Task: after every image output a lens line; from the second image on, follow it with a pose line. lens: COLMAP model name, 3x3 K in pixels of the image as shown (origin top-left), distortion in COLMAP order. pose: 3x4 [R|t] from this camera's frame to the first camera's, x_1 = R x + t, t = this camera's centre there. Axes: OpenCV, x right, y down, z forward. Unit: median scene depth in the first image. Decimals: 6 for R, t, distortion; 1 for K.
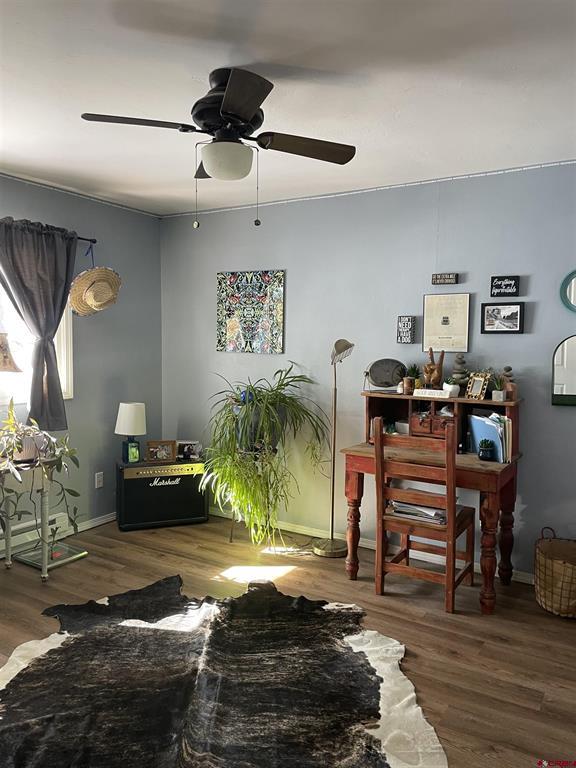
lens RADIAL K [[579.6, 0, 289.5], [0, 579.6, 387.0], [0, 0, 1]] dist [0.095874, -0.133036]
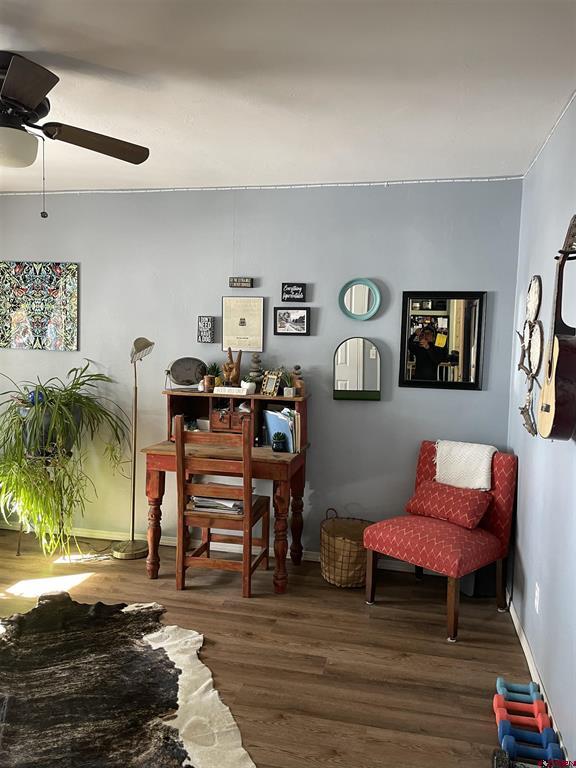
lens RADIAL K [[579.6, 0, 293.0], [0, 579.6, 381.8], [0, 0, 1]] dist [0.095874, -0.133036]
pose [[0.944453, -0.009424, 0.328512, 0.007191], [0.010599, 0.999942, -0.001788, -0.002367], [-0.328476, 0.005171, 0.944498, -0.025784]]
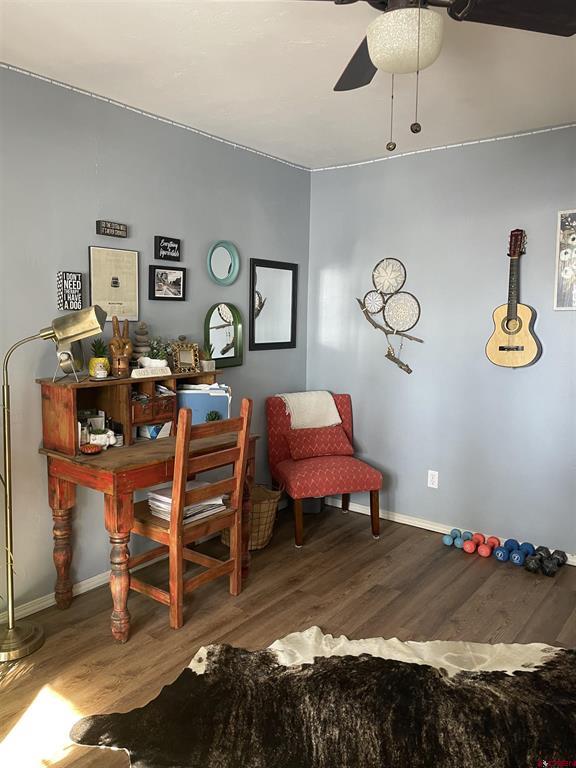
lens RADIAL K [[579.6, 0, 290.4], [0, 579.6, 388.9], [0, 0, 1]] dist [0.095874, -0.133036]
pose [[0.103706, -0.137854, 0.985008, -0.557633], [0.070396, 0.988882, 0.130984, -0.060148], [-0.992114, 0.055756, 0.112258, 0.718617]]
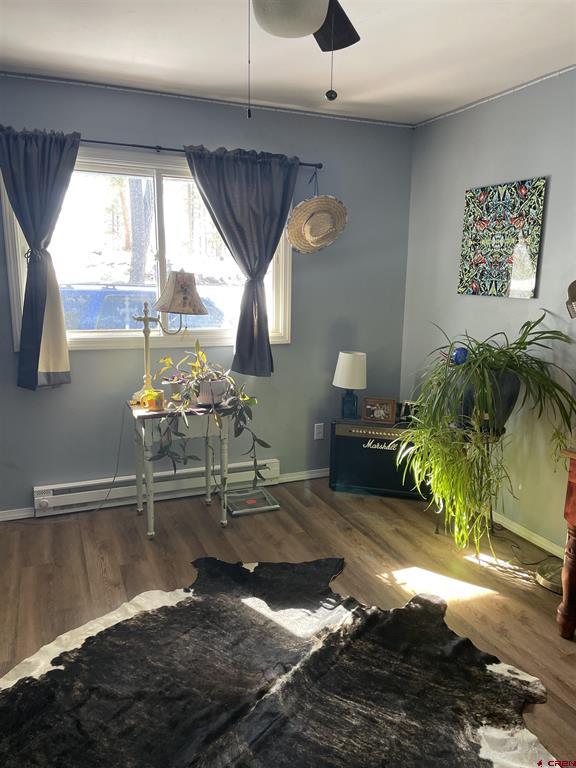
lens RADIAL K [[579.6, 0, 292.3], [0, 579.6, 391.8], [0, 0, 1]] dist [0.095874, -0.133036]
pose [[0.813750, 0.112161, -0.570290, 0.213990], [-0.048161, 0.990841, 0.126150, -0.026018], [0.579216, -0.075189, 0.811699, 0.288944]]
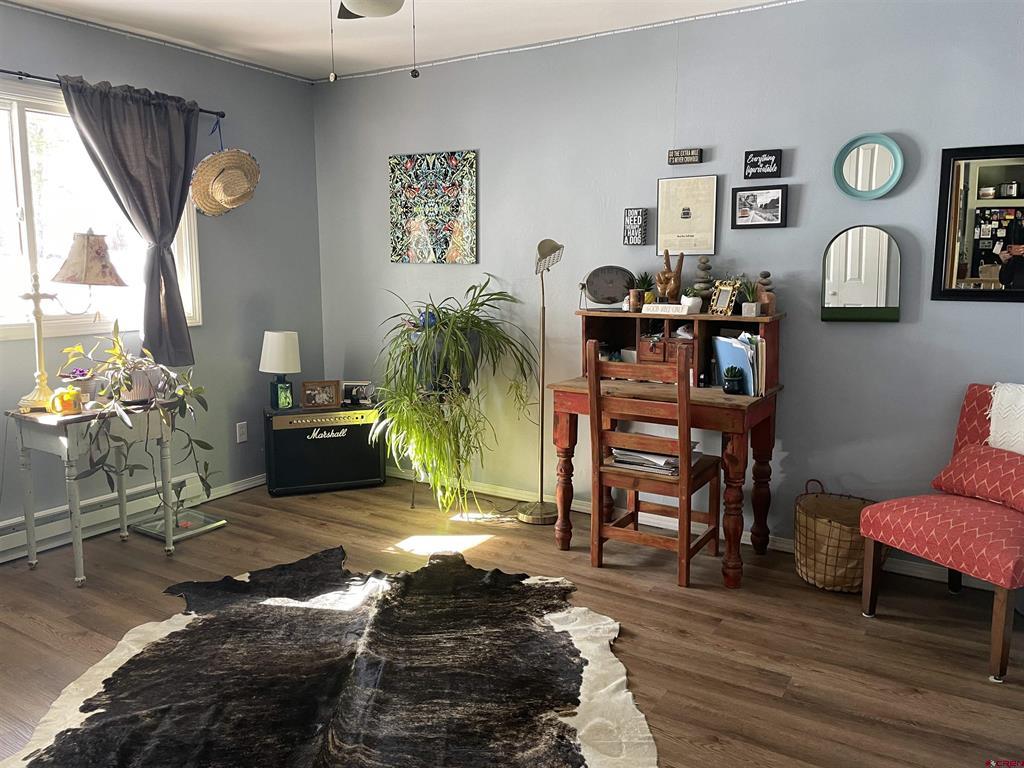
lens RADIAL K [[772.8, 0, 508.6], [0, 772.8, 374.7], [0, 0, 1]] dist [0.095874, -0.133036]
pose [[0.999868, -0.012250, -0.010698, 0.049016], [0.012898, 0.997946, 0.062753, 0.030363], [0.009907, -0.062883, 0.997972, -0.021604]]
